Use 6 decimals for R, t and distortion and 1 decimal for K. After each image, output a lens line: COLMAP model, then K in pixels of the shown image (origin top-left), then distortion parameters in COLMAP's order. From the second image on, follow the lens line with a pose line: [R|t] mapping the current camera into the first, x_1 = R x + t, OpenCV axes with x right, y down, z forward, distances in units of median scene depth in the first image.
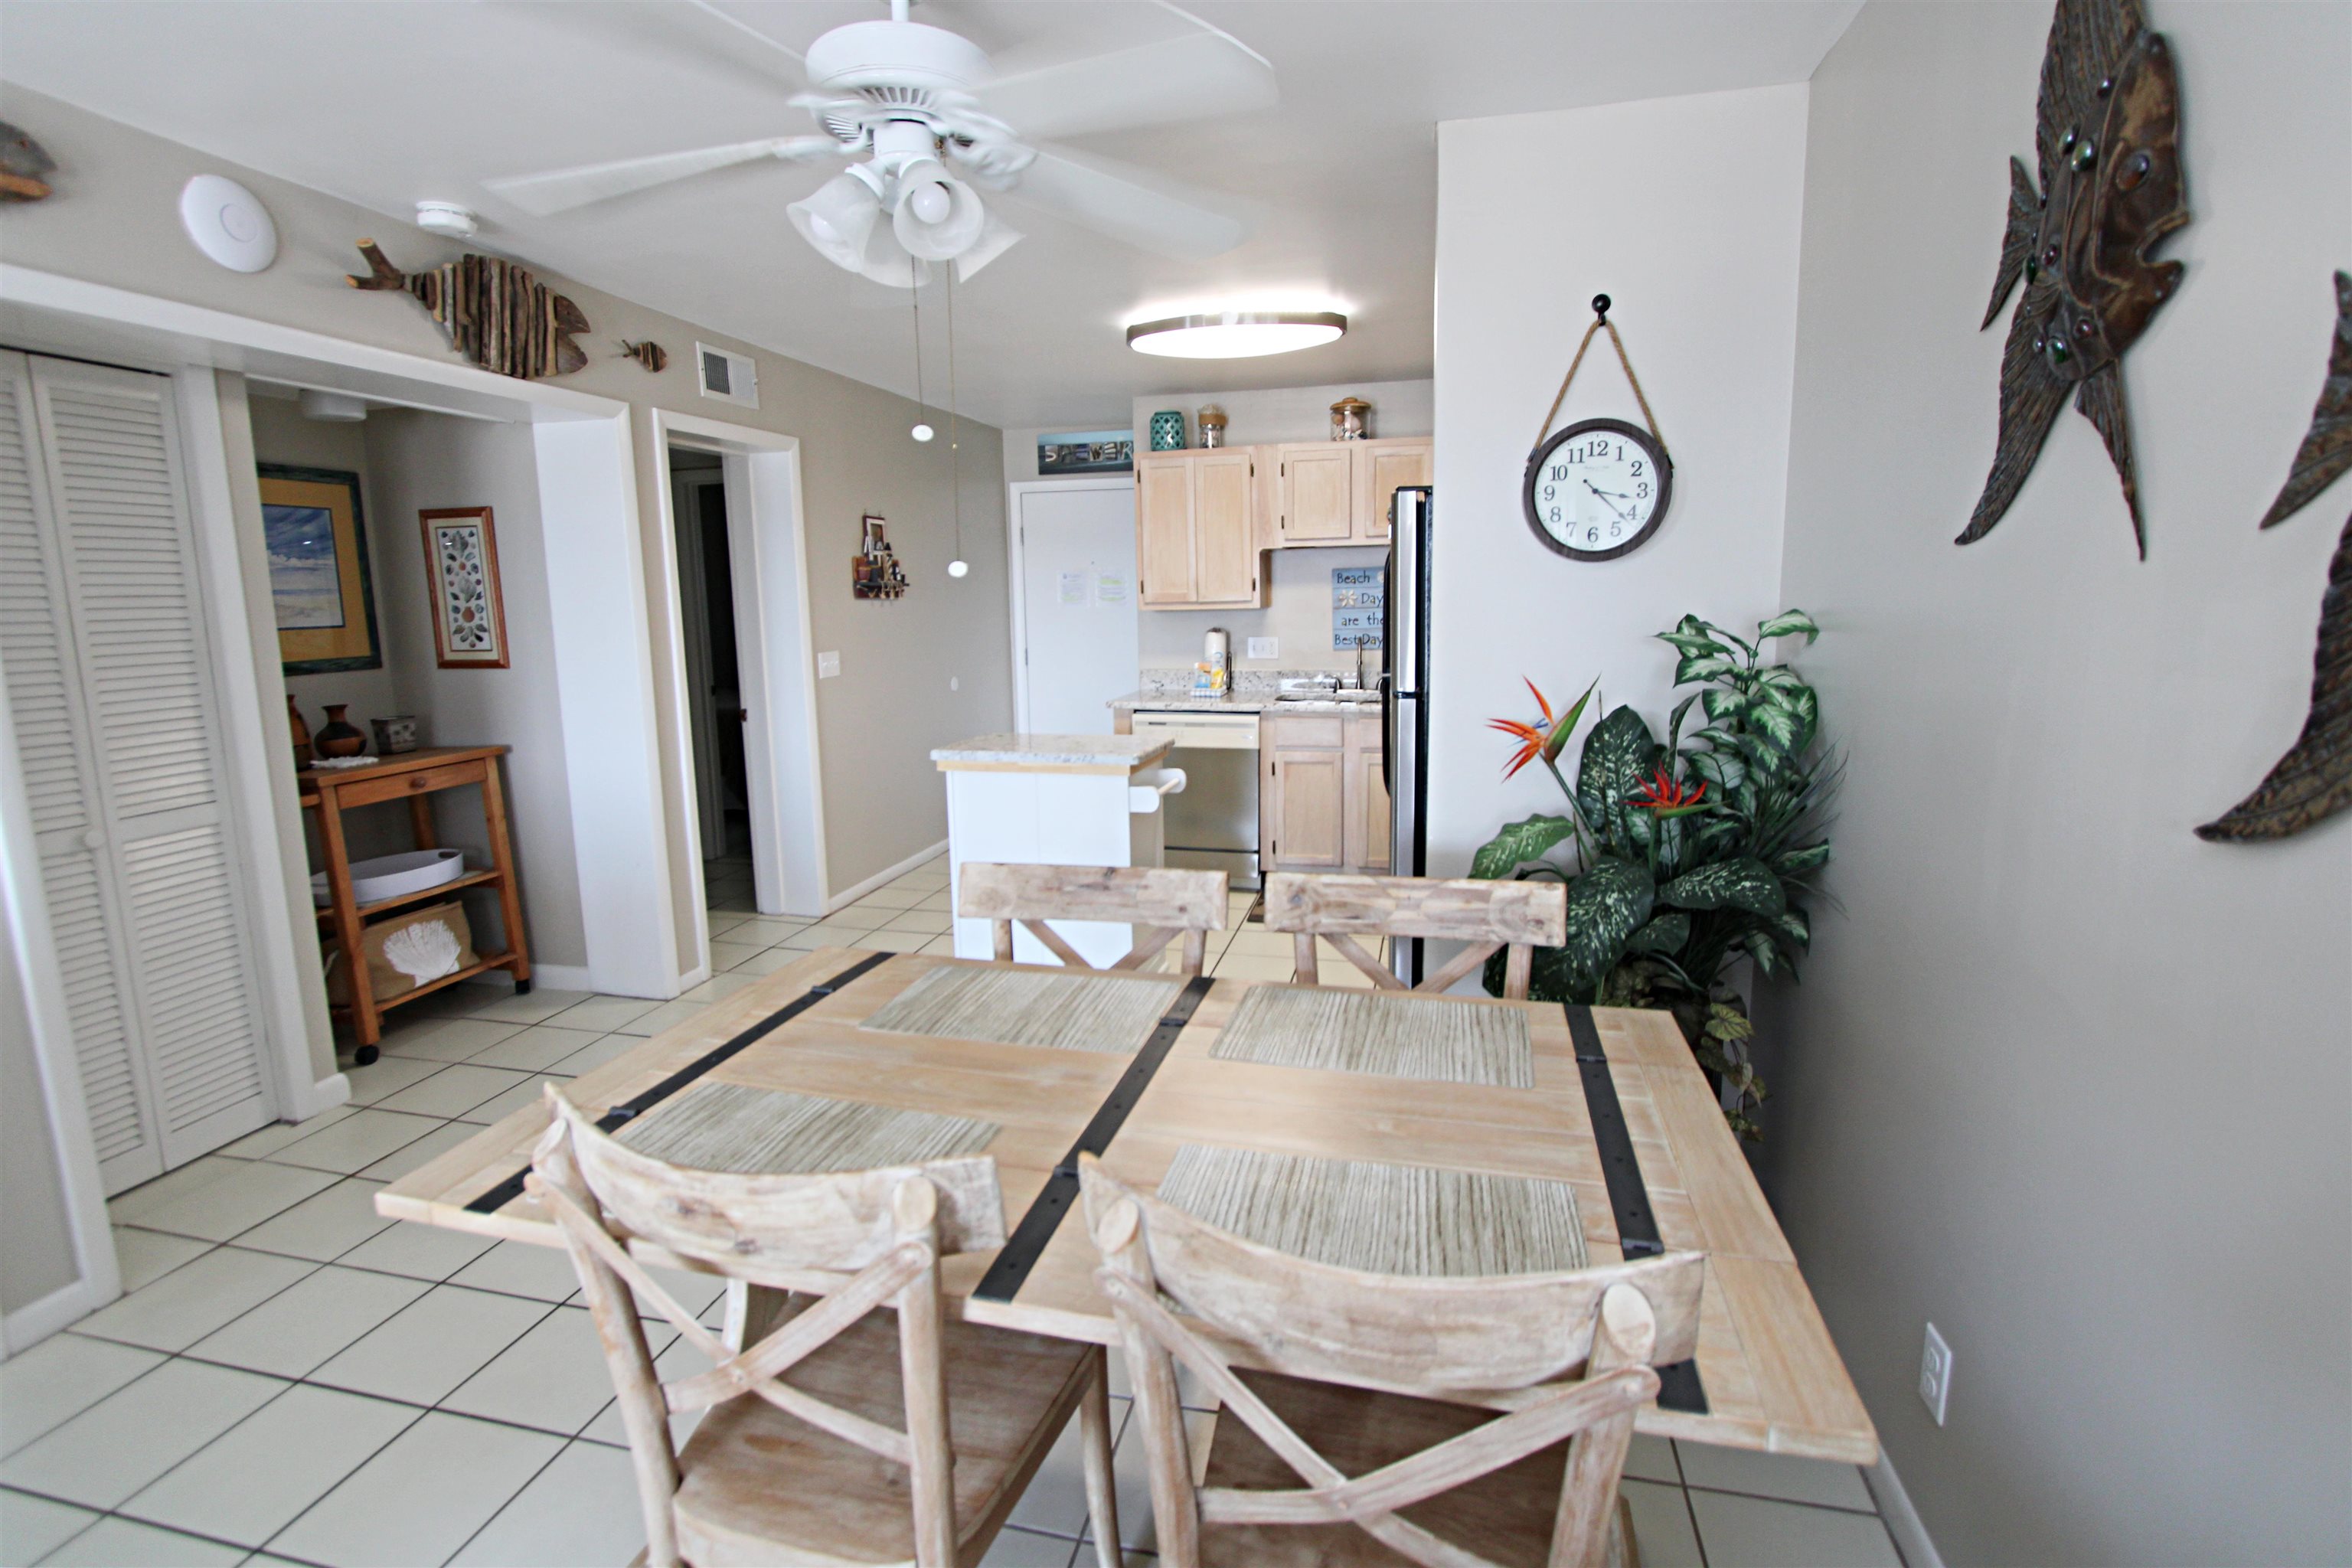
lens RADIAL K [[1104.1, 0, 1166.8], [0, 1104.1, 782.7], [0, 0, 1]] dist [-0.012536, 0.000044]
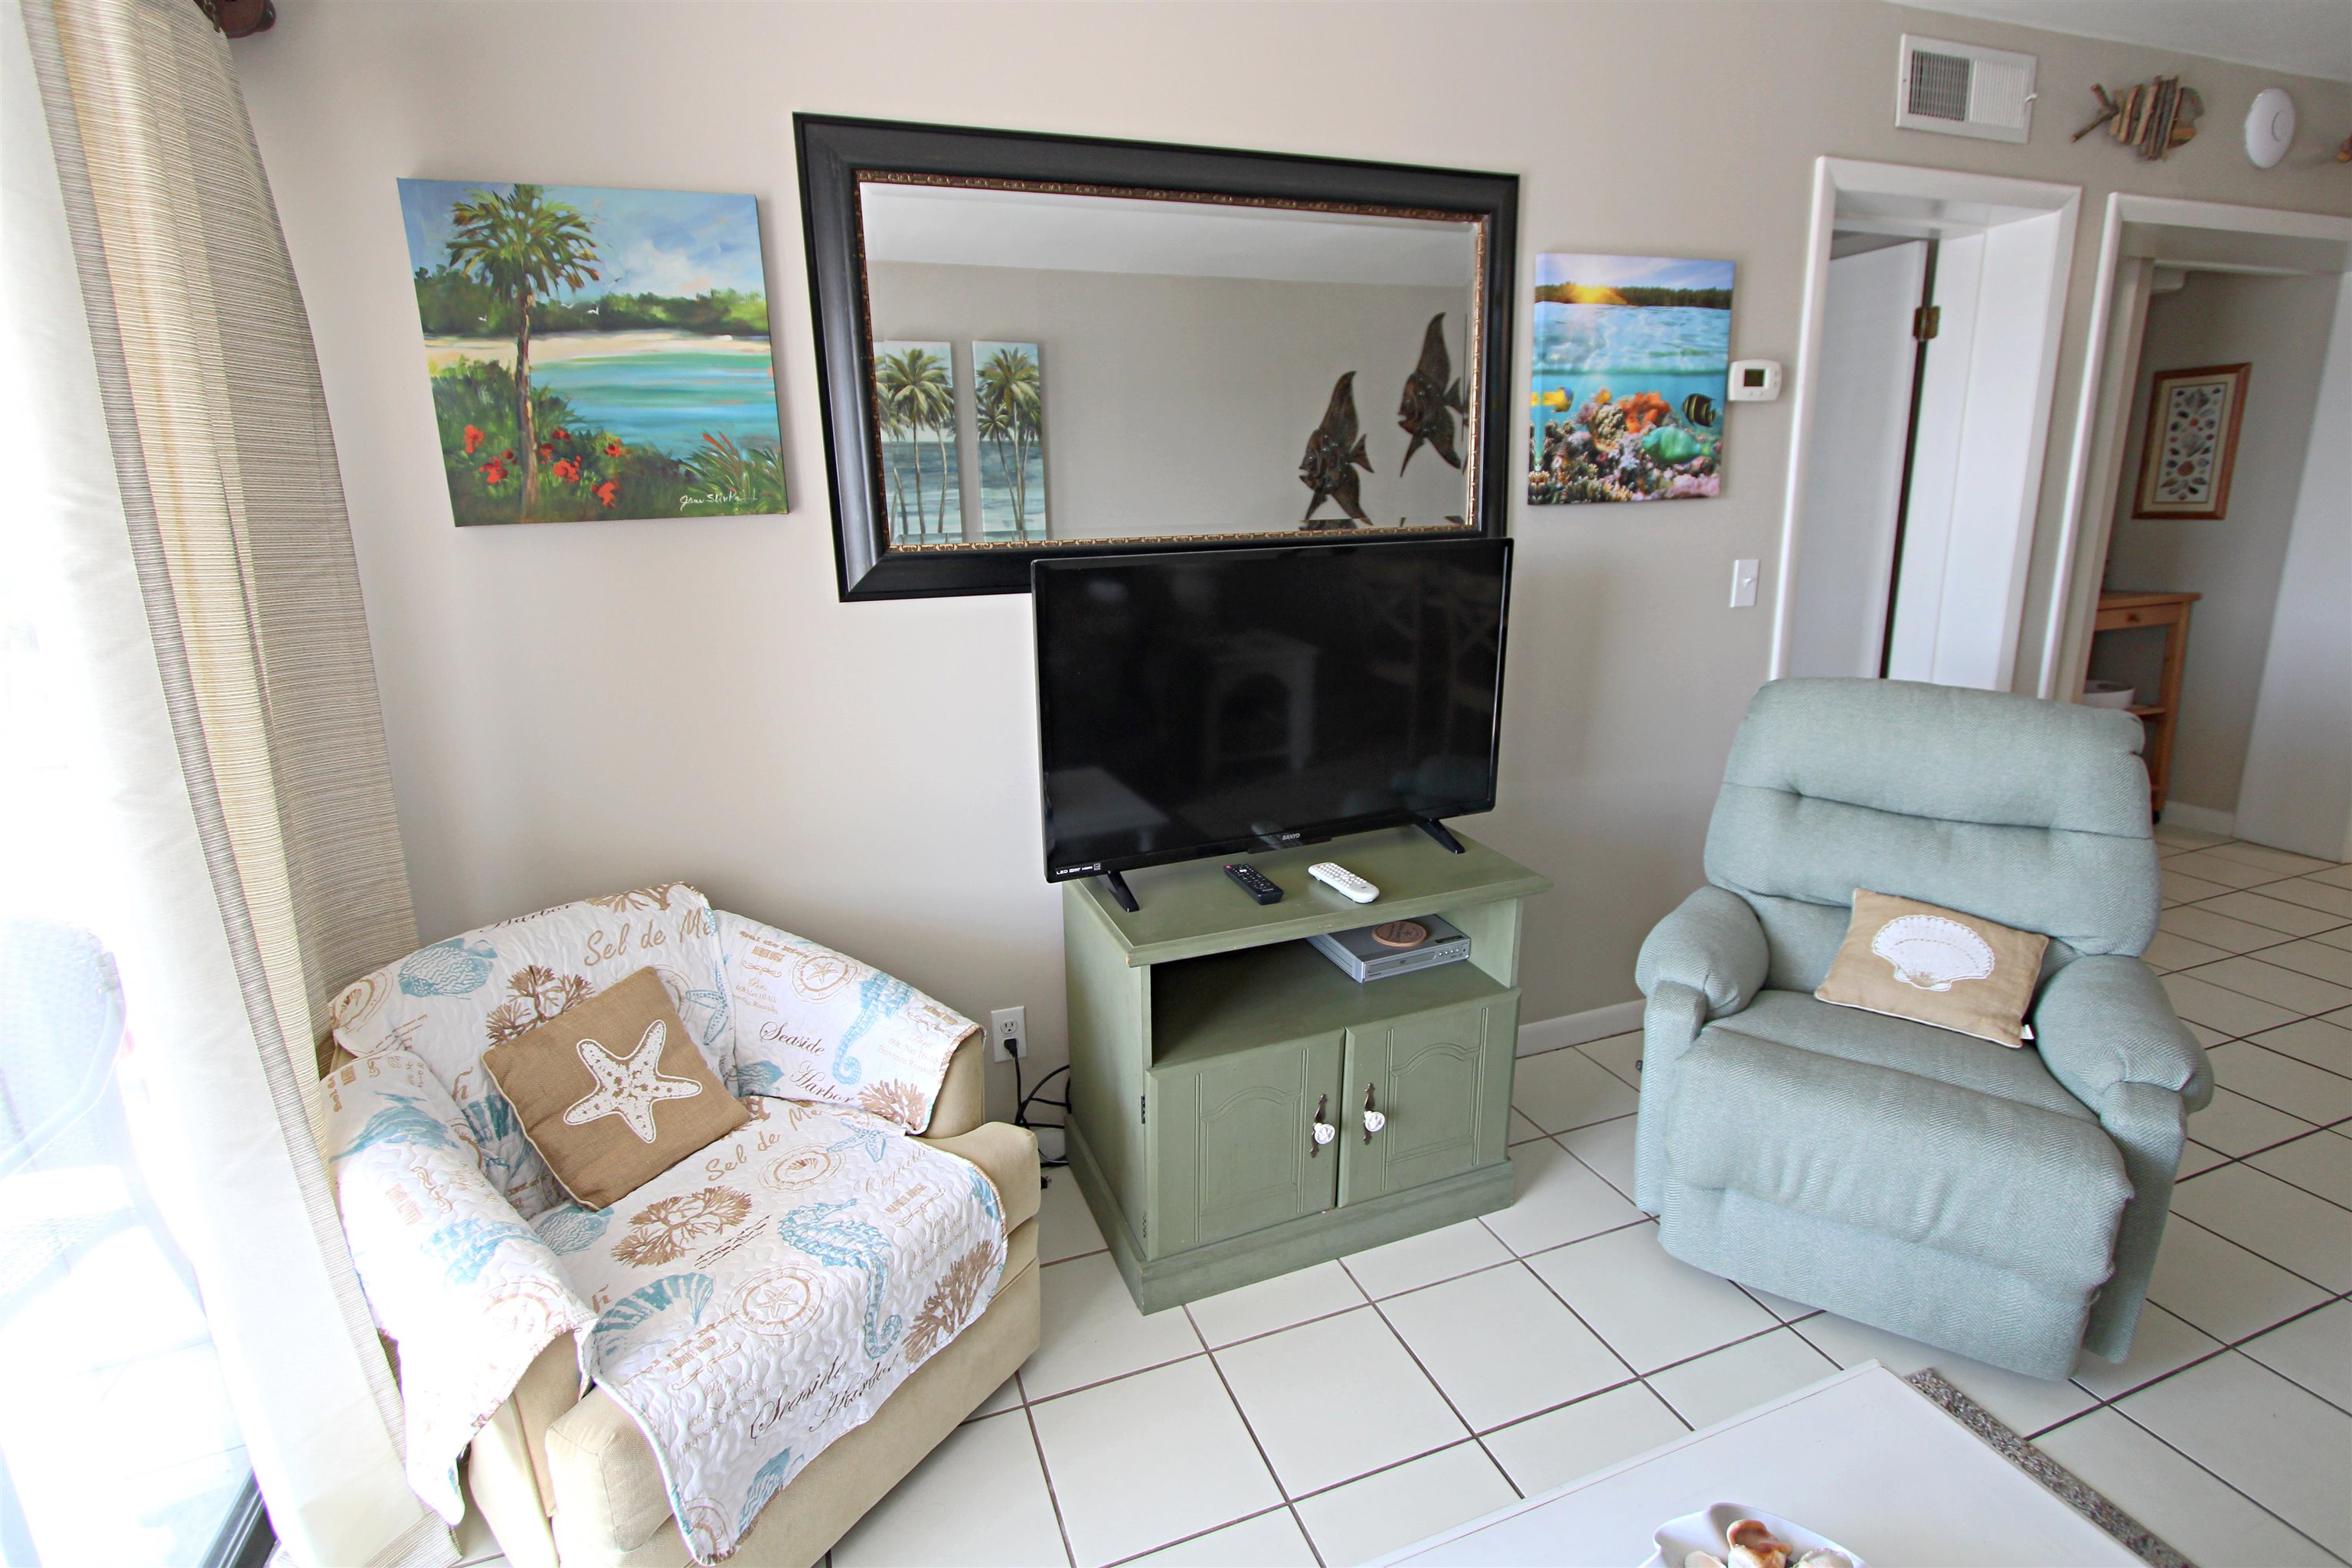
lens RADIAL K [[1104.1, 0, 1164.9], [0, 1104.1, 777.3], [0, 0, 1]] dist [-0.012536, 0.000044]
pose [[0.549946, 0.205624, -0.809492, -0.260524], [-0.123141, 0.978590, 0.164920, 0.091378], [0.826072, 0.008984, 0.563493, -0.432997]]
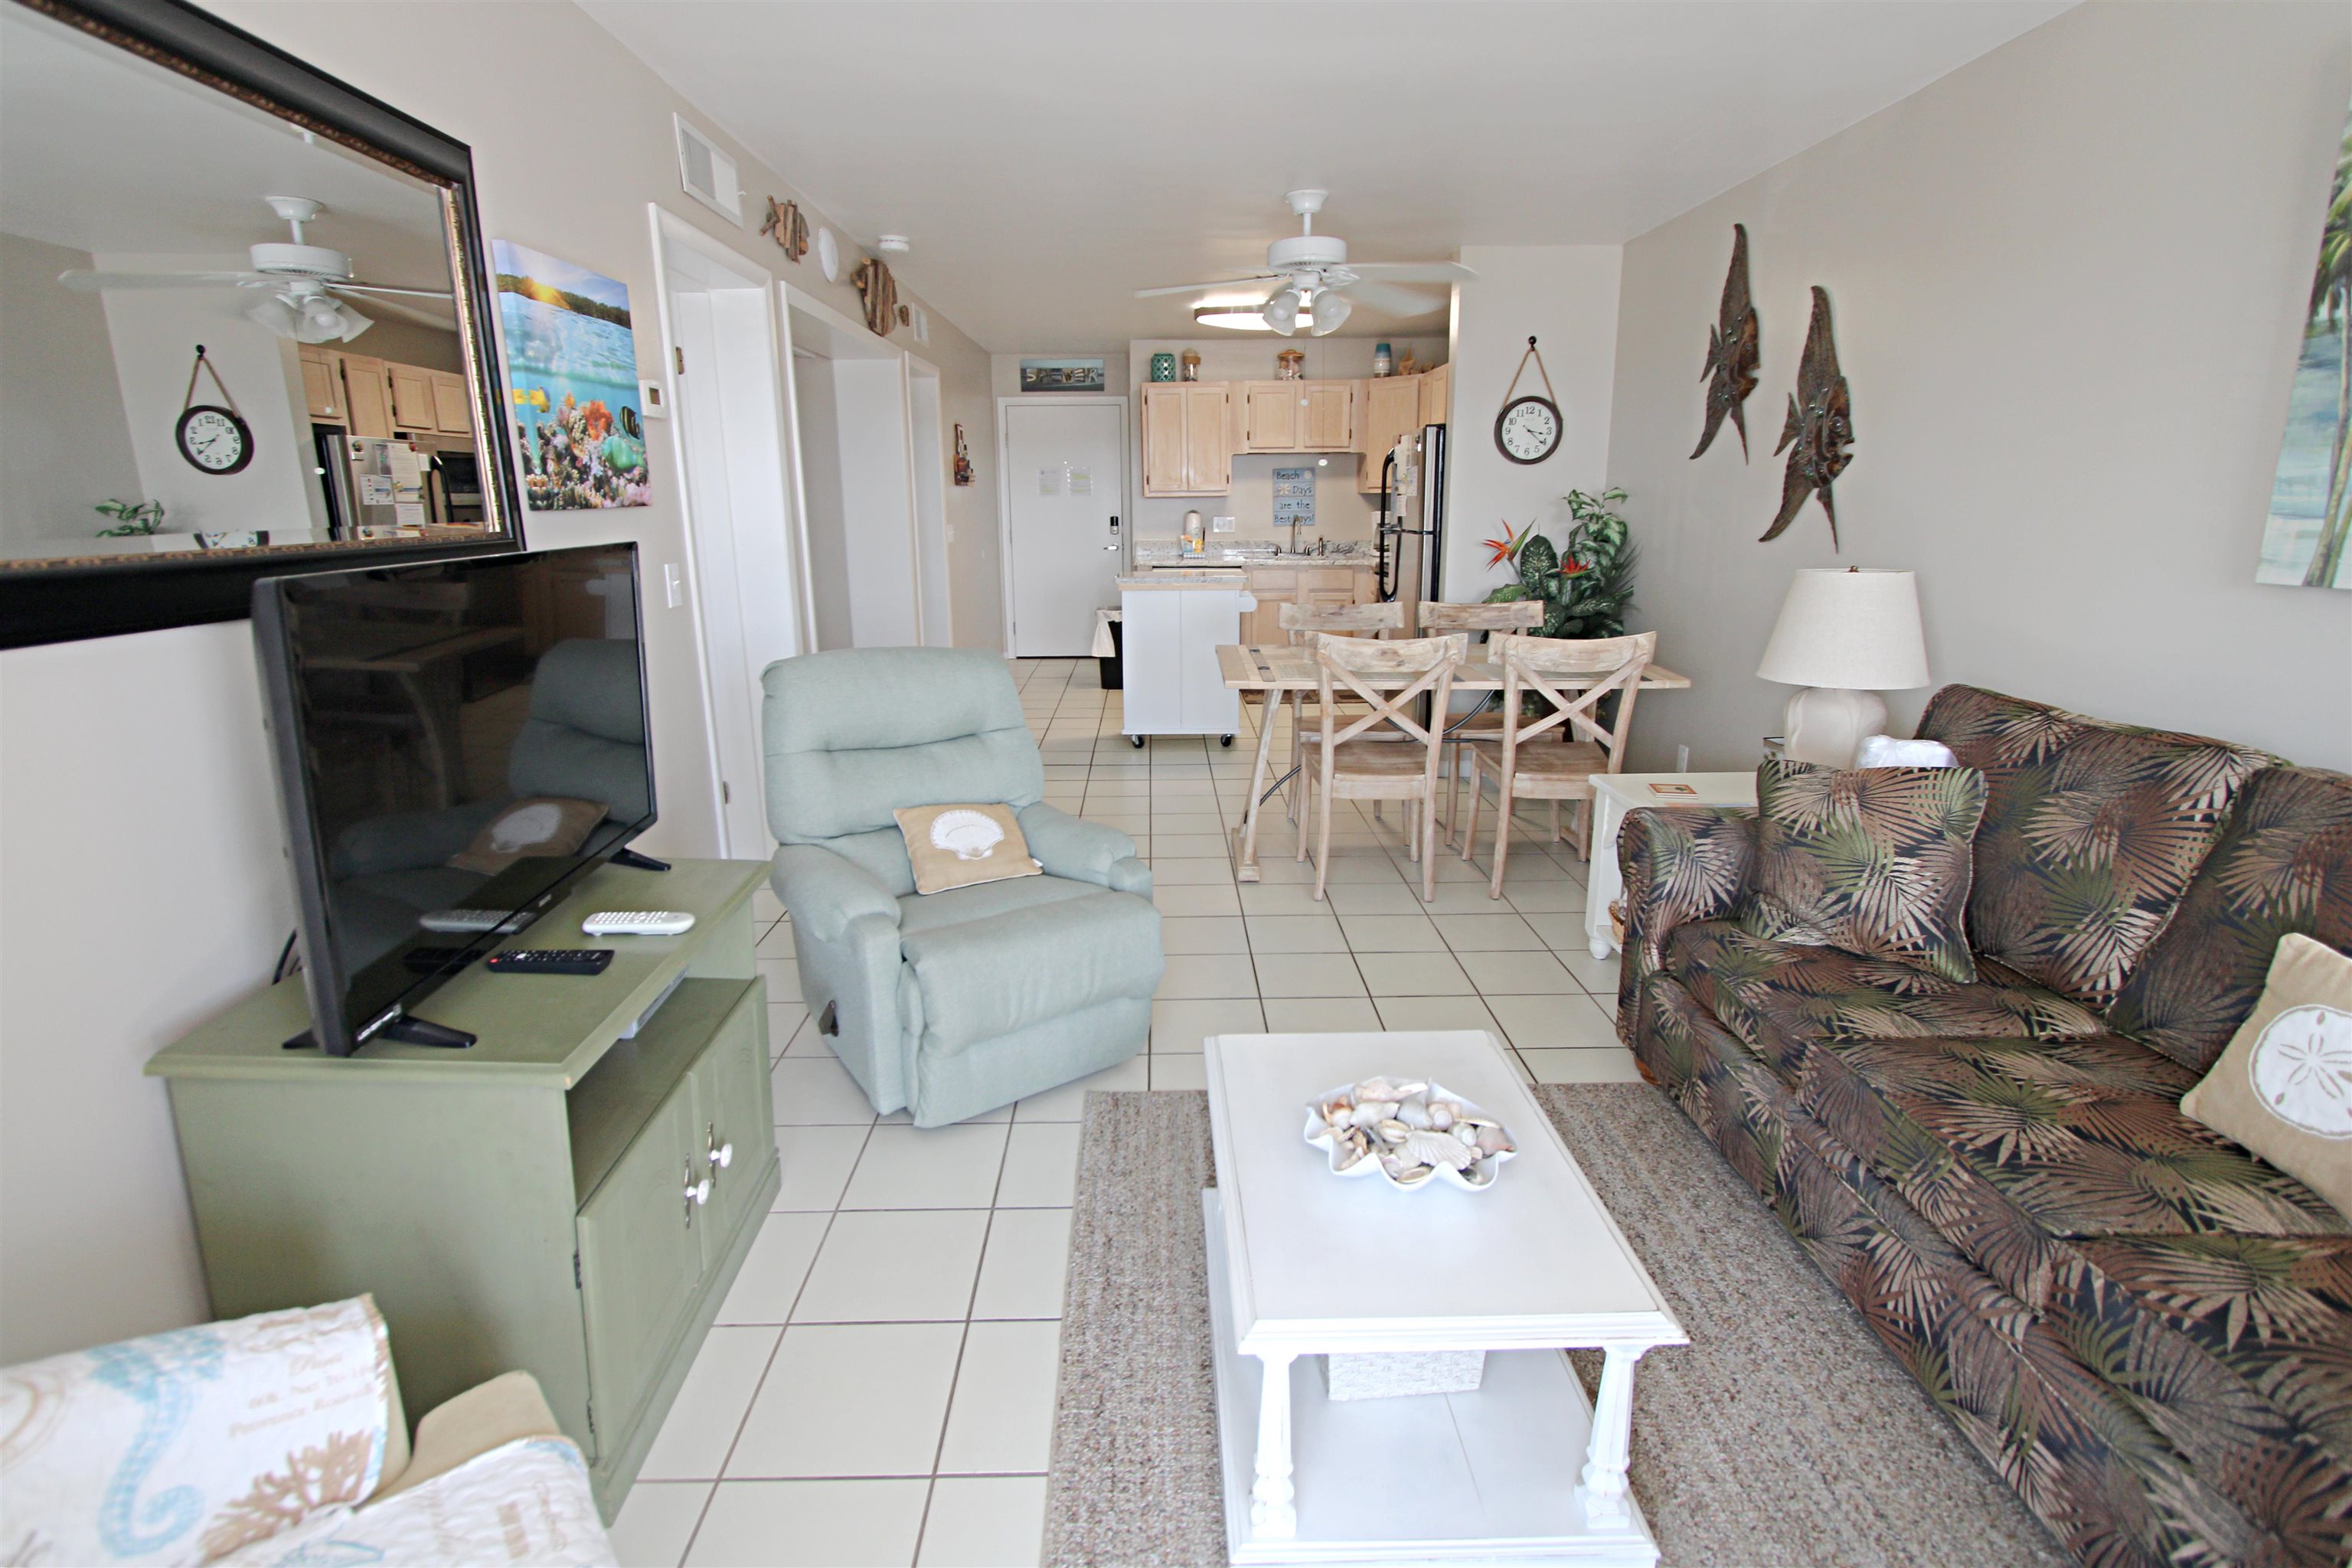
lens RADIAL K [[1104.1, 0, 1174.5], [0, 1104.1, 782.4], [0, 0, 1]] dist [-0.012536, 0.000044]
pose [[0.968198, -0.056186, 0.243795, -0.497696], [0.035888, 0.995569, 0.086919, 0.121106], [-0.247599, -0.075405, 0.965924, -0.560422]]
